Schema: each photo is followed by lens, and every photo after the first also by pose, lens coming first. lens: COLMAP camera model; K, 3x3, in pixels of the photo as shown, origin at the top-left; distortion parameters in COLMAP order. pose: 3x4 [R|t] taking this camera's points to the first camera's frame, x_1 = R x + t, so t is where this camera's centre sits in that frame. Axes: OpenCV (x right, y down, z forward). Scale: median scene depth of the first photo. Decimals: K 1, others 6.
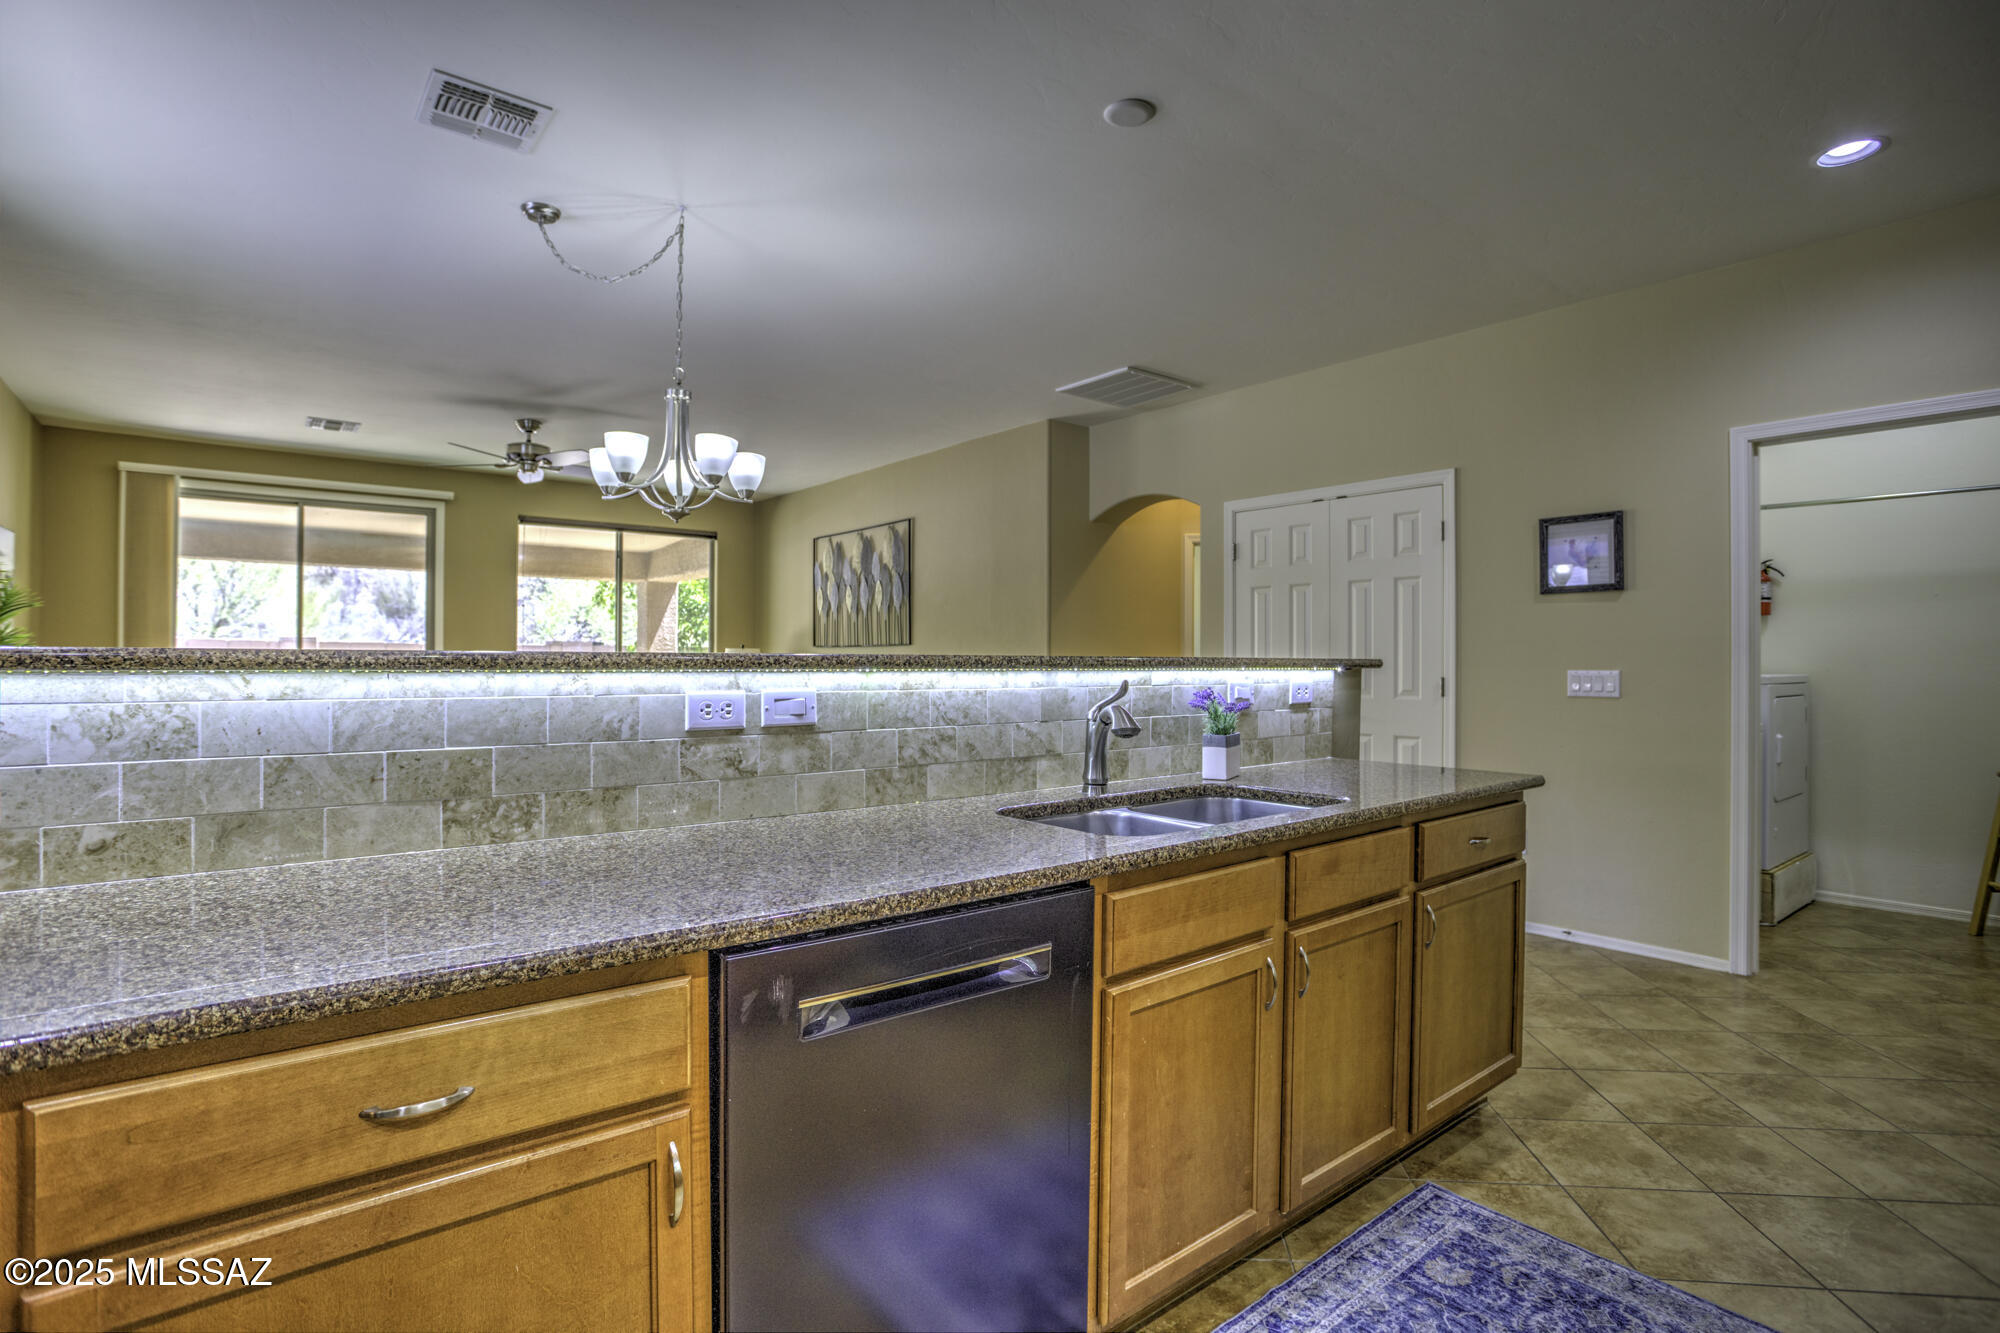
lens RADIAL K [[976.4, 0, 1008.6], [0, 976.4, 664.0], [0, 0, 1]] dist [-0.063631, 0.025498]
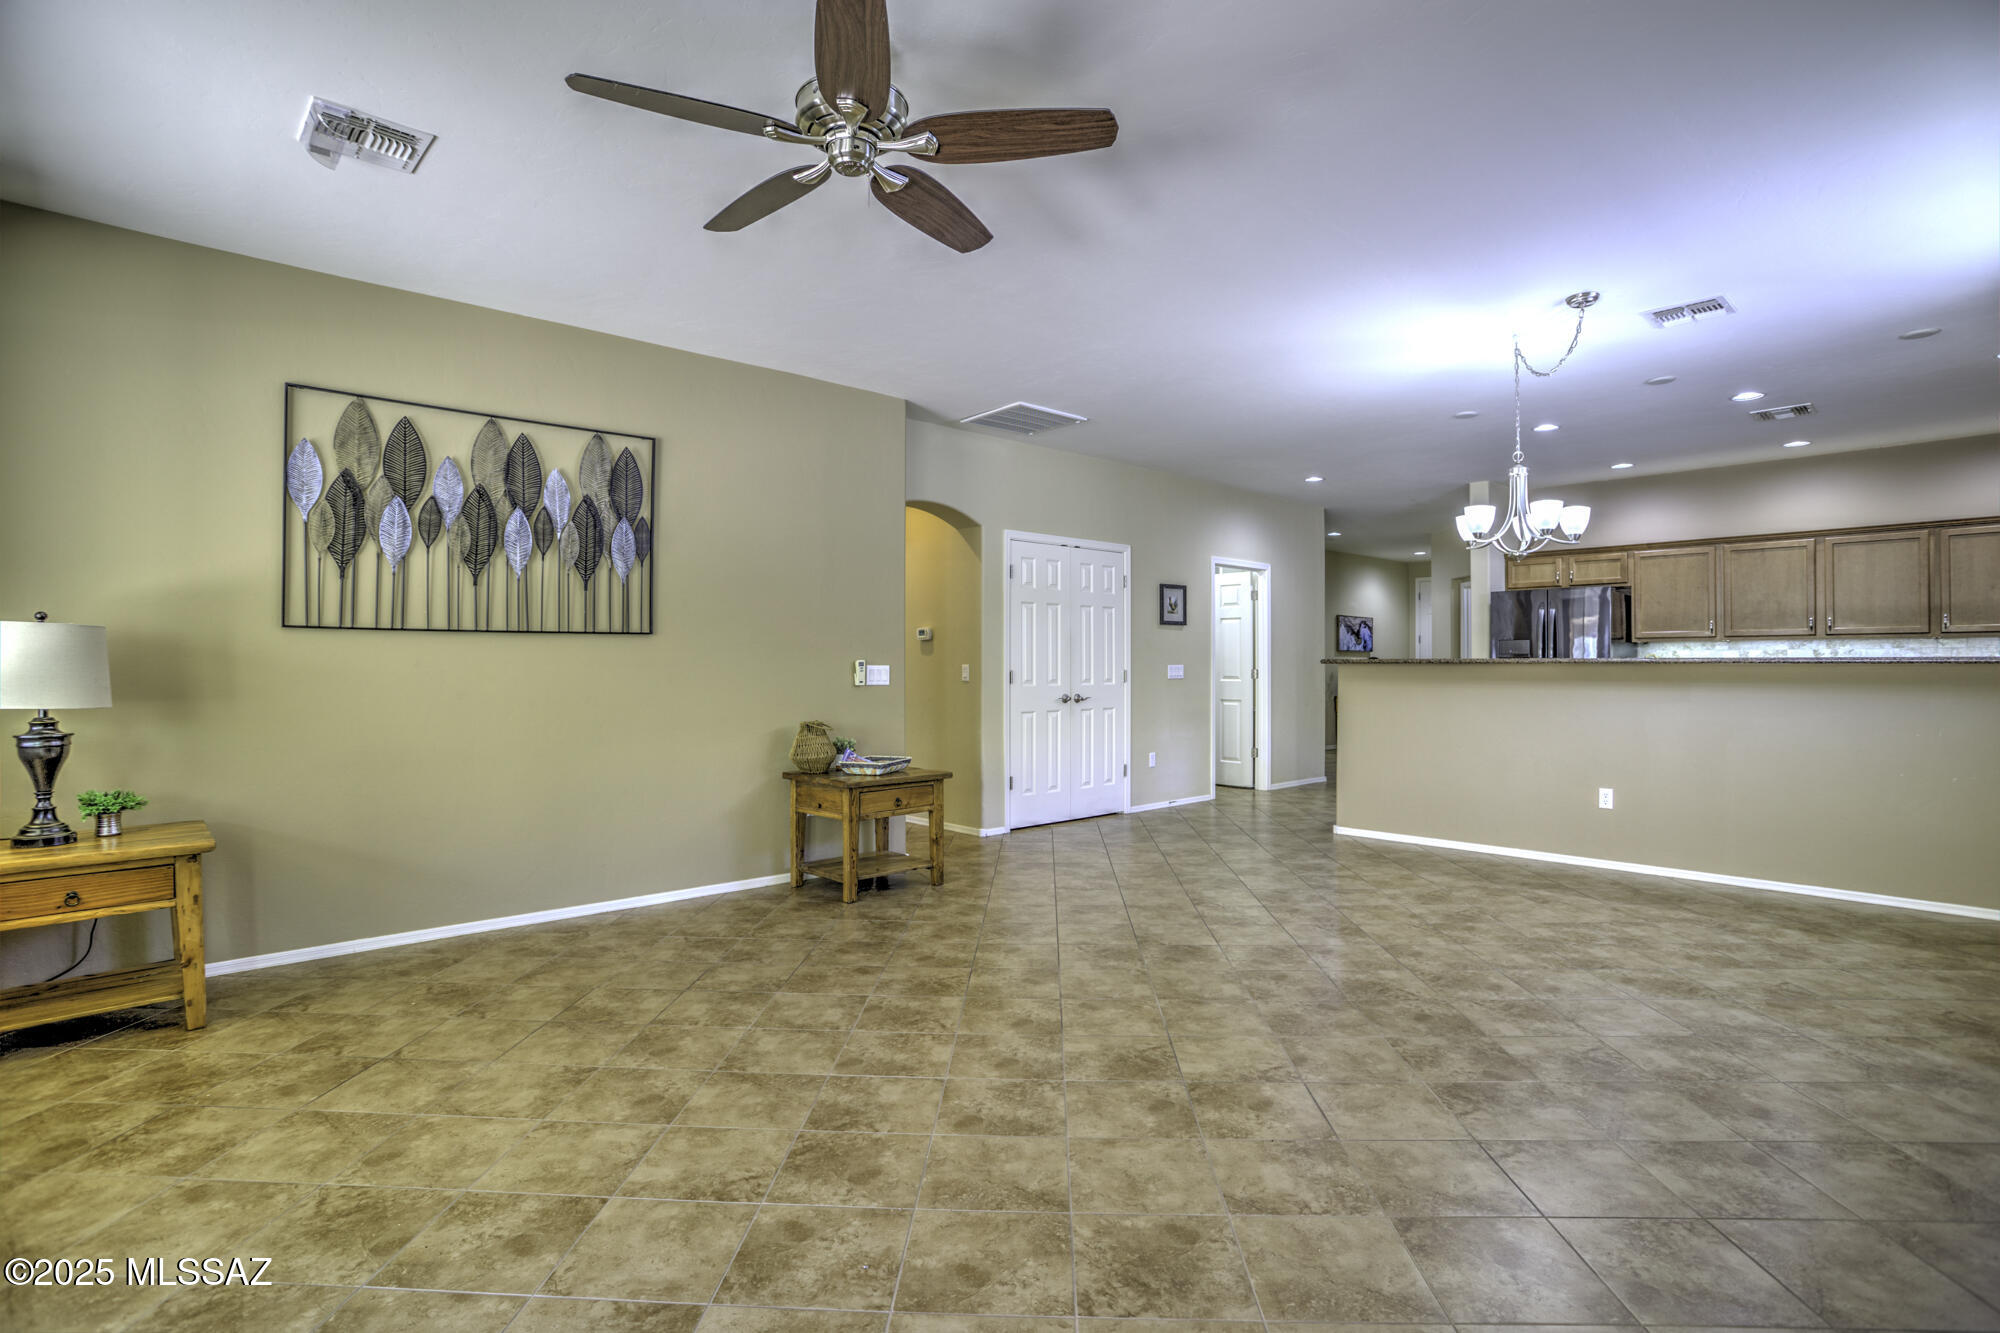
lens RADIAL K [[976.4, 0, 1002.4], [0, 976.4, 661.8], [0, 0, 1]] dist [-0.063631, 0.025498]
pose [[-0.036675, -0.001008, 0.999327, -1.924270], [0.003097, 0.999995, 0.001122, -0.006135], [-0.999322, 0.003136, -0.036672, 2.045928]]
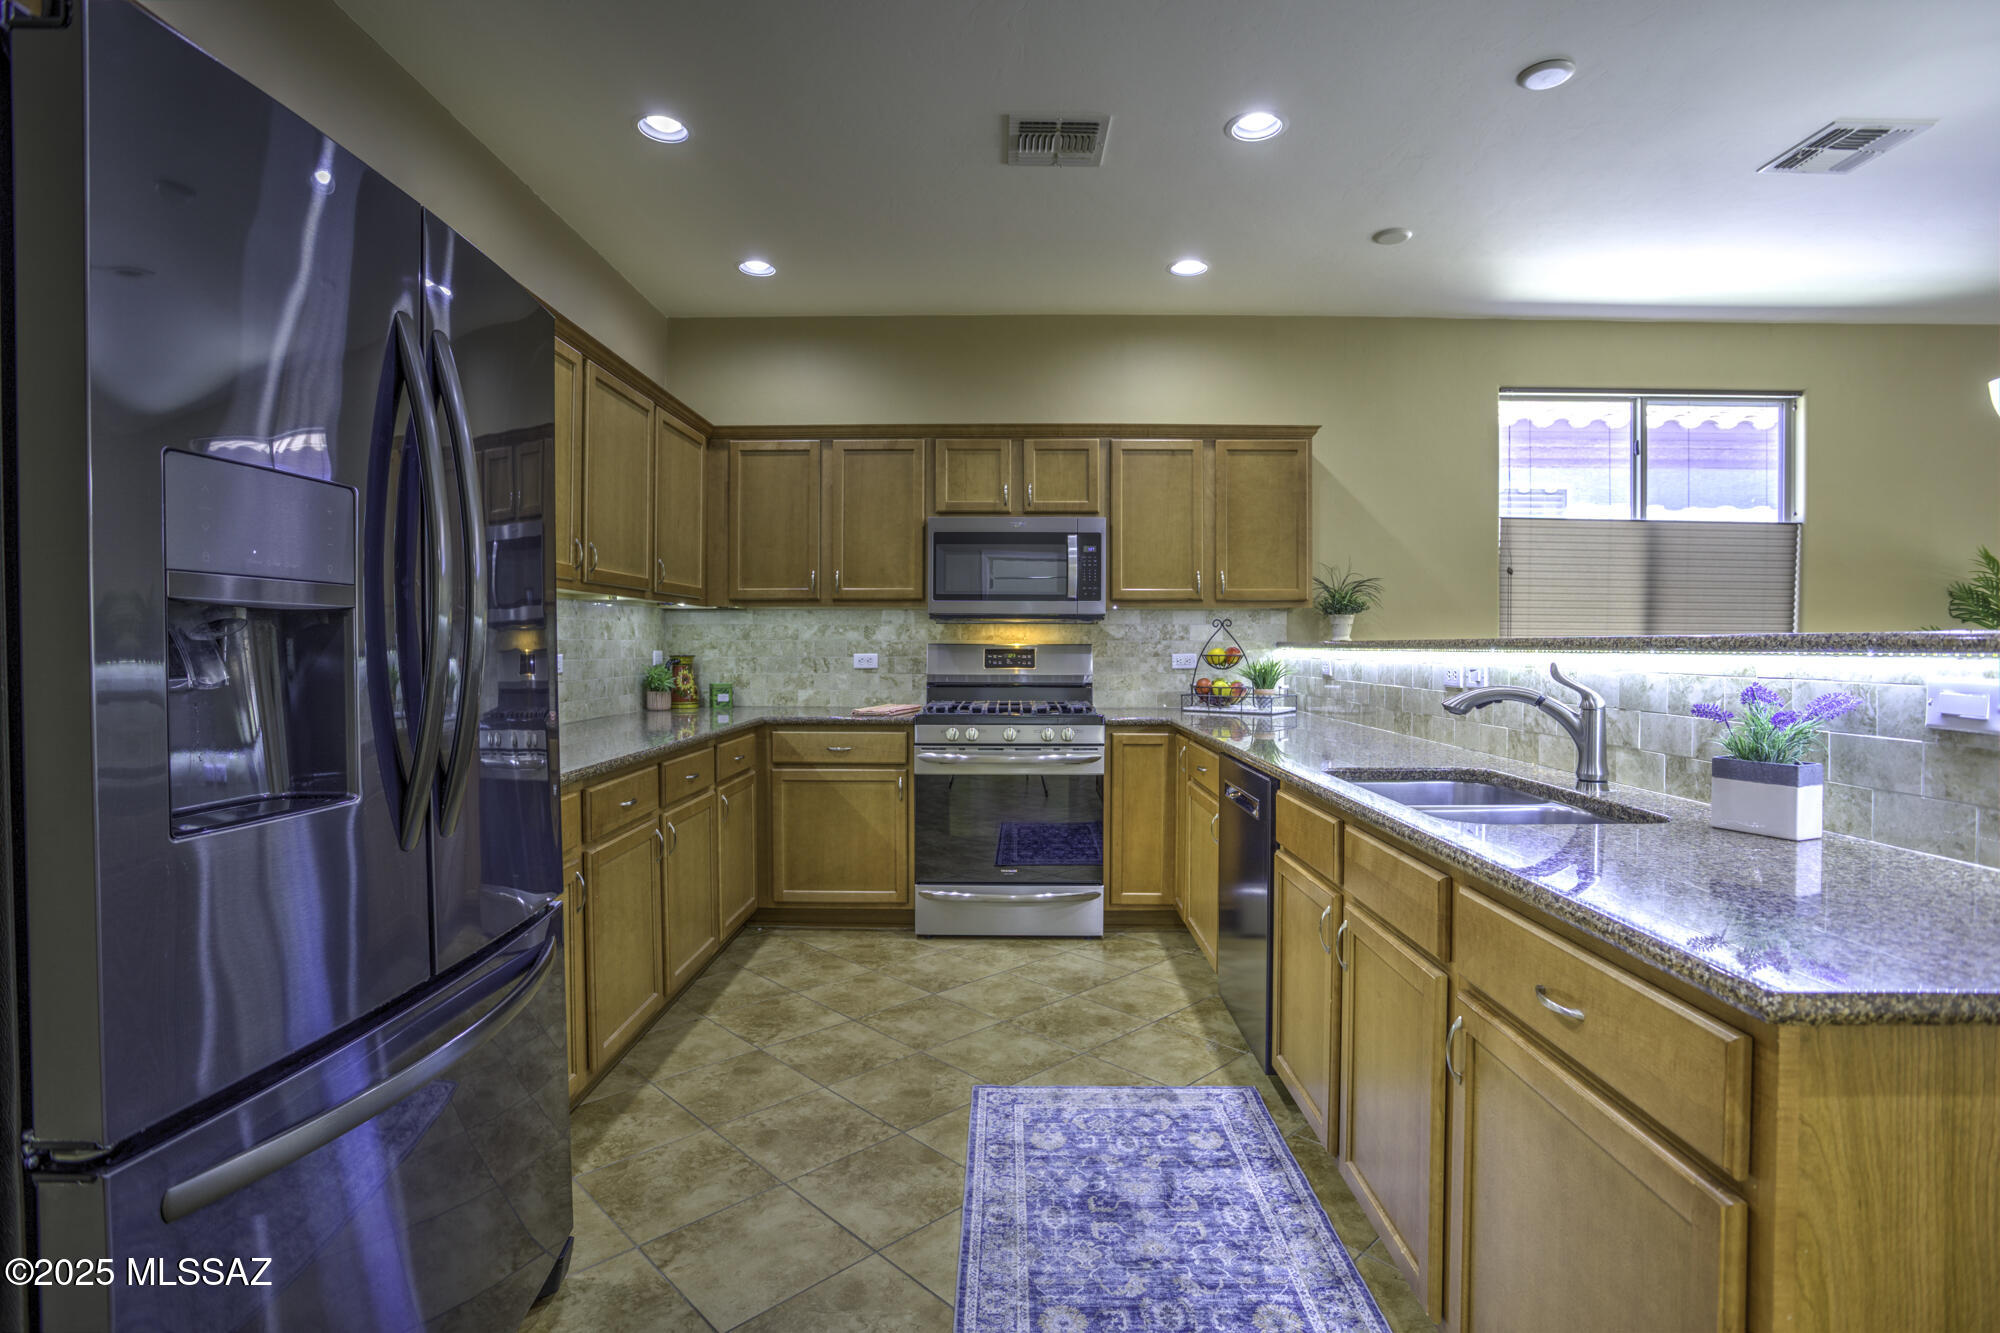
lens RADIAL K [[976.4, 0, 1006.8], [0, 976.4, 661.4], [0, 0, 1]] dist [-0.063631, 0.025498]
pose [[-0.638118, 0.008020, -0.769897, 0.859255], [-0.002669, 0.999917, 0.012628, 0.003866], [0.769934, 0.010113, -0.638043, 0.893220]]
